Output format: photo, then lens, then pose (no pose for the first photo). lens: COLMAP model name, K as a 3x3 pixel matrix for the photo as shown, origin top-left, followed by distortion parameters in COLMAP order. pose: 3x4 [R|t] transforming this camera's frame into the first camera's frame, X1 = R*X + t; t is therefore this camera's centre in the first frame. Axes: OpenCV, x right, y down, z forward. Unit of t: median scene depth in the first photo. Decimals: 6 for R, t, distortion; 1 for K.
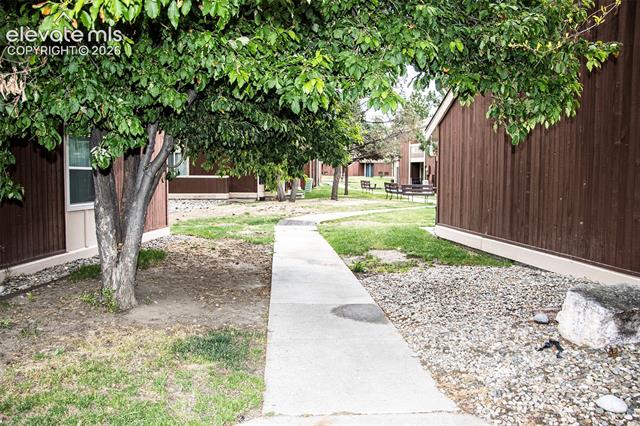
lens RADIAL K [[651.1, 0, 320.0], [0, 651.1, 213.0], [0, 0, 1]] dist [-0.001764, -0.000246]
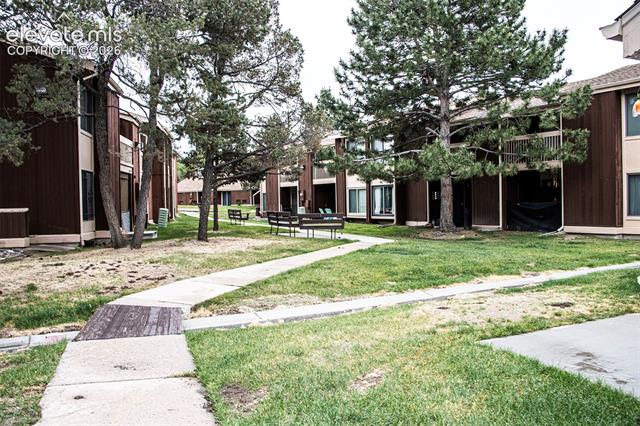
lens RADIAL K [[526.0, 0, 320.0], [0, 526.0, 213.0], [0, 0, 1]] dist [-0.188764, 0.160041]
pose [[0.961724, -0.028729, 0.272508, -0.006341], [0.039552, 0.998628, -0.034304, -0.022632], [-0.271149, 0.043769, 0.961542, 0.416666]]
